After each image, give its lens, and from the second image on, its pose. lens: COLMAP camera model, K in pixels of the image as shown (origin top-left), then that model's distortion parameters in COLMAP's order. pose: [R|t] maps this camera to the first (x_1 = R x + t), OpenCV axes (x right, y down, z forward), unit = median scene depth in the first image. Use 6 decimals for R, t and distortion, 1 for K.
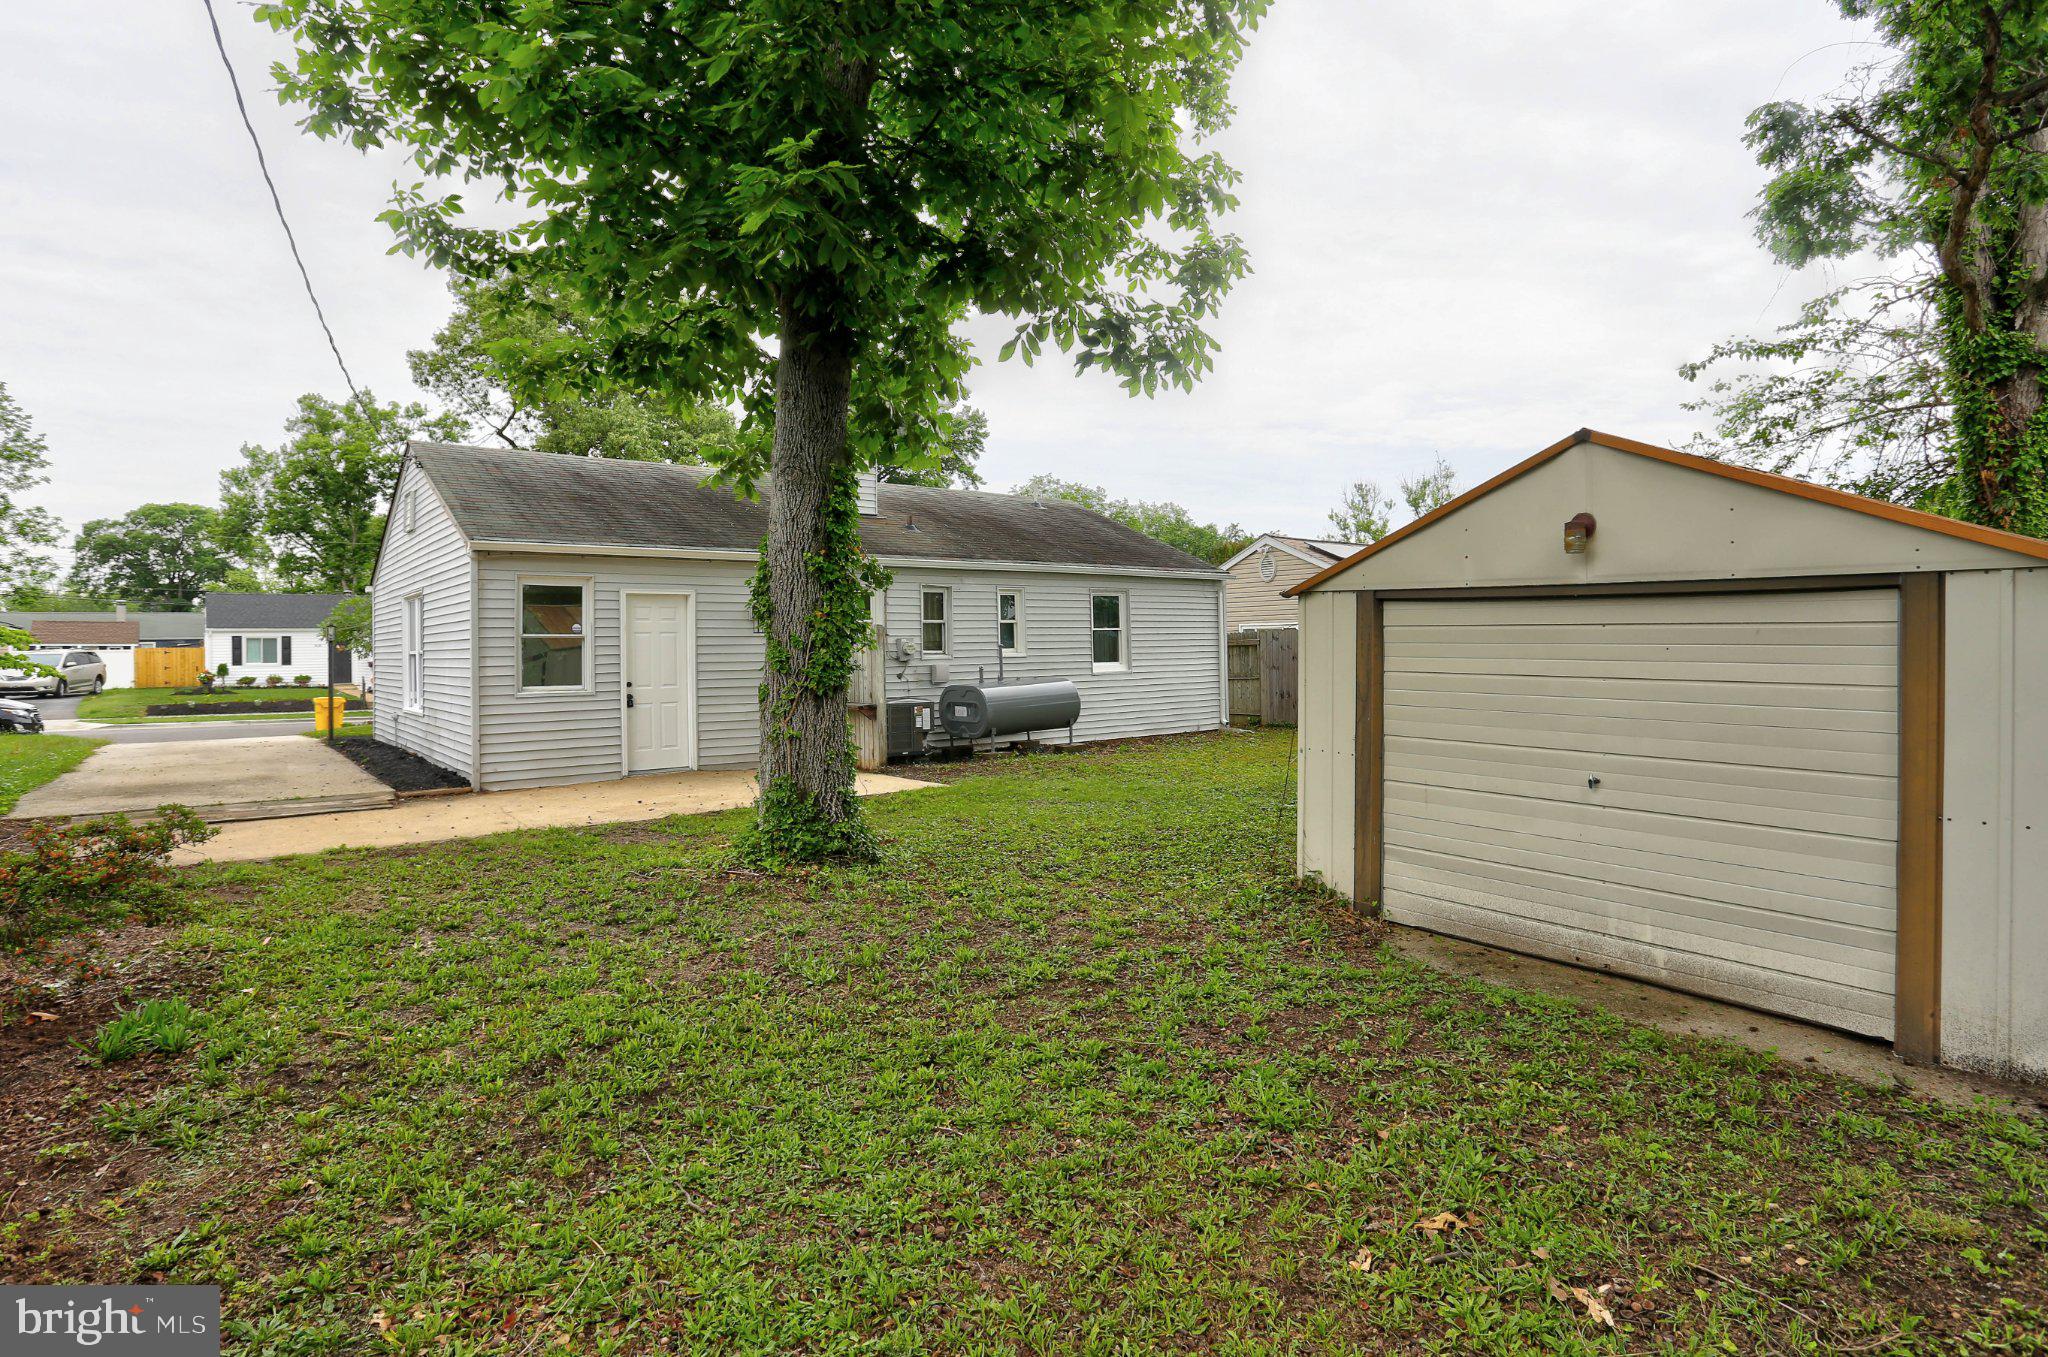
lens RADIAL K [[1016.9, 0, 1016.7], [0, 1016.9, 647.9], [0, 0, 1]] dist [-0.077135, 0.033476]
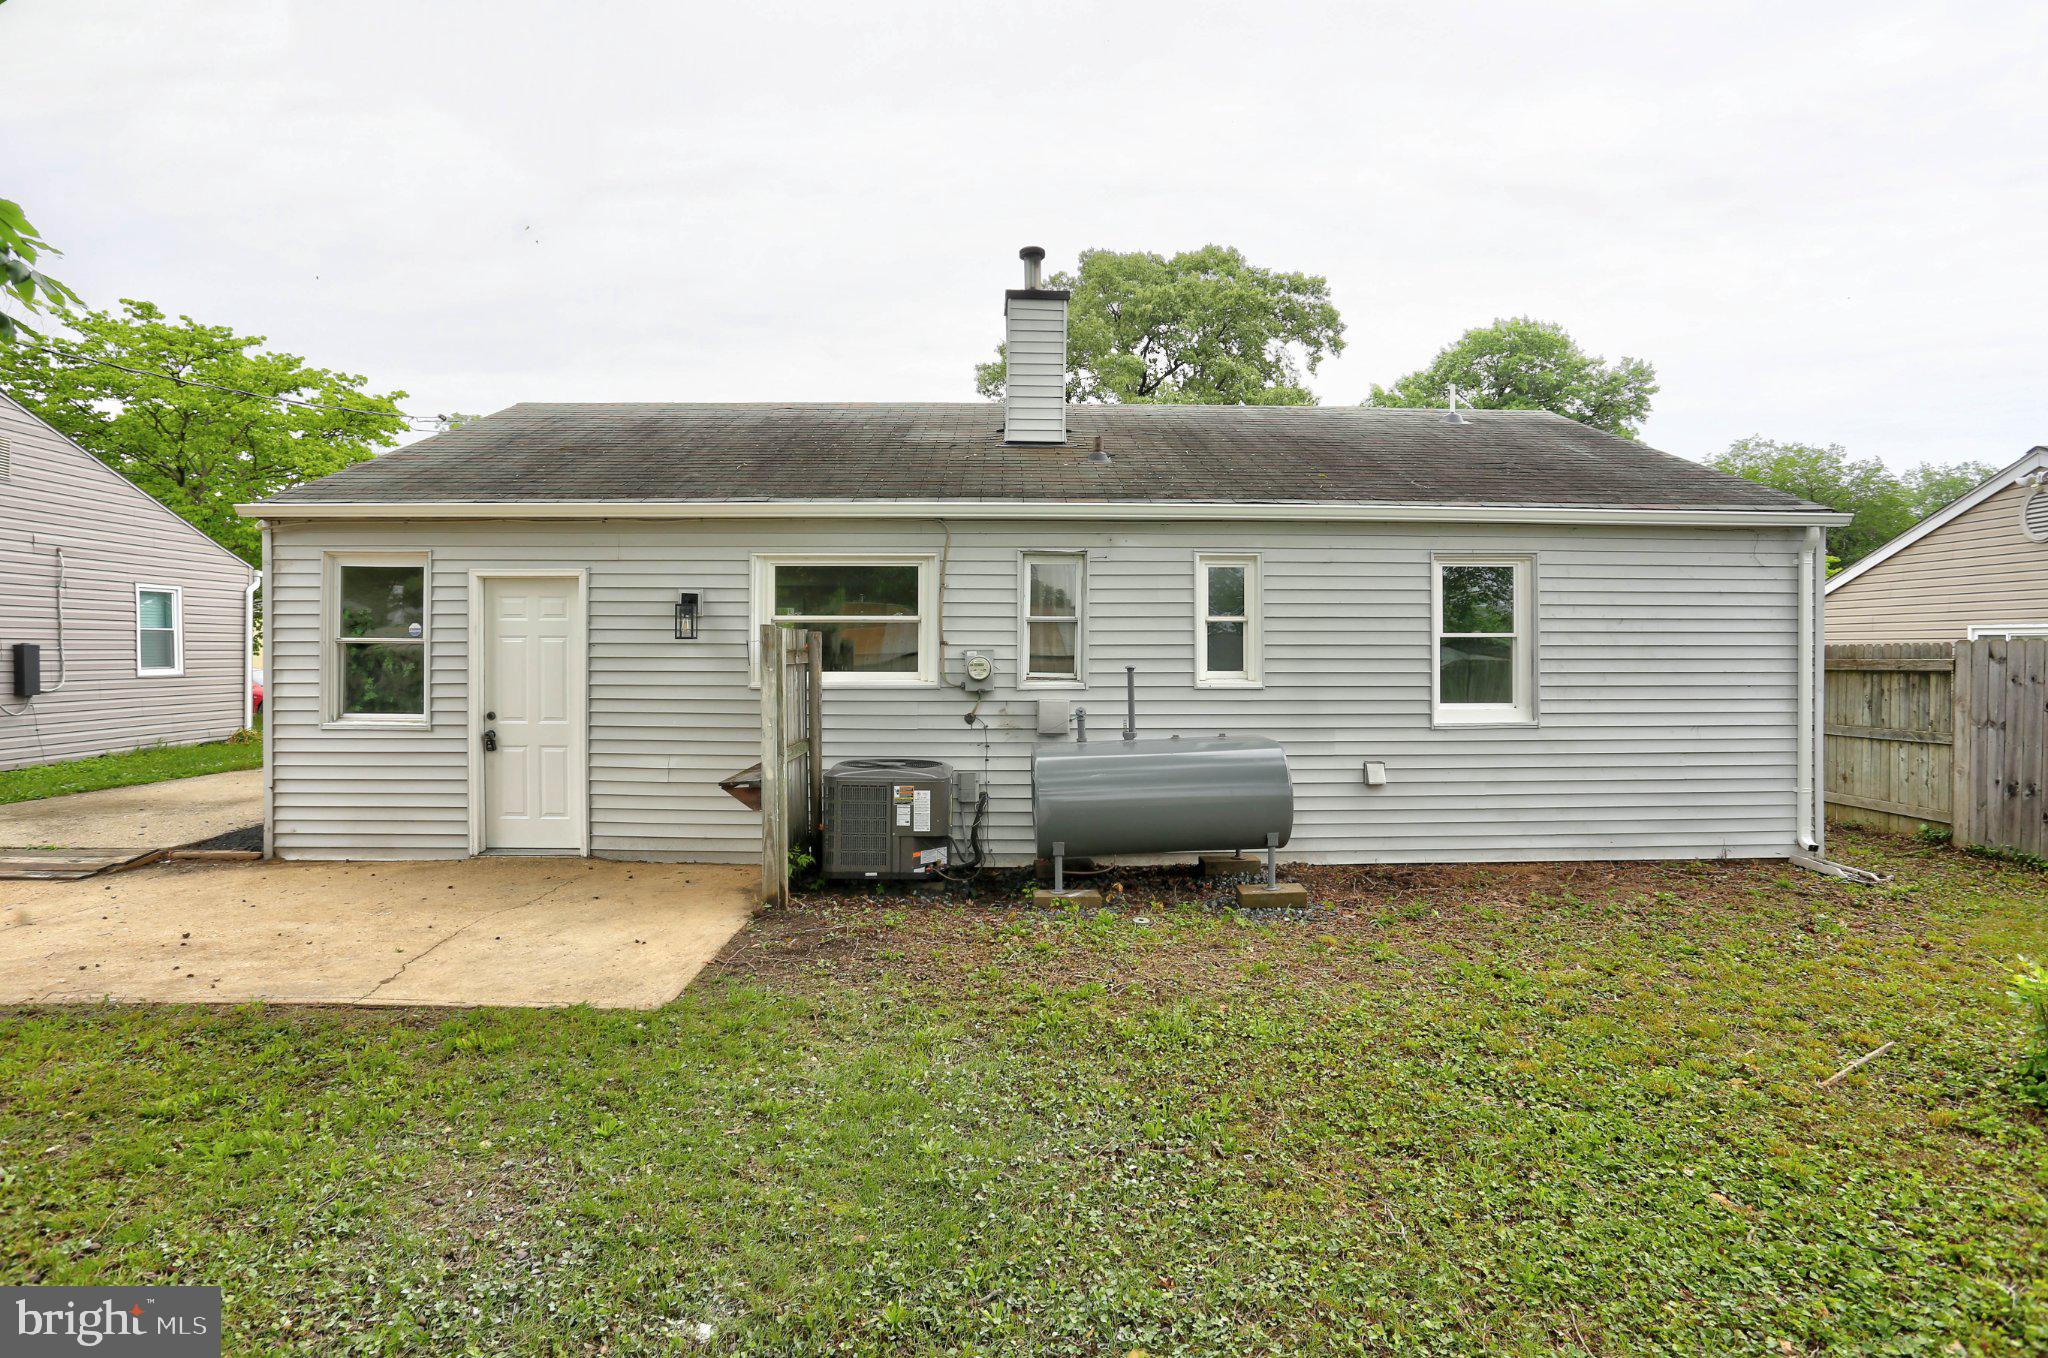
lens RADIAL K [[1016.9, 0, 1016.7], [0, 1016.9, 648.4], [0, 0, 1]] dist [-0.077135, 0.033476]
pose [[0.807544, 0.015159, -0.589612, 0.224257], [-0.014997, 0.999874, 0.005166, -0.013125], [0.589616, 0.004670, 0.807670, 0.562154]]
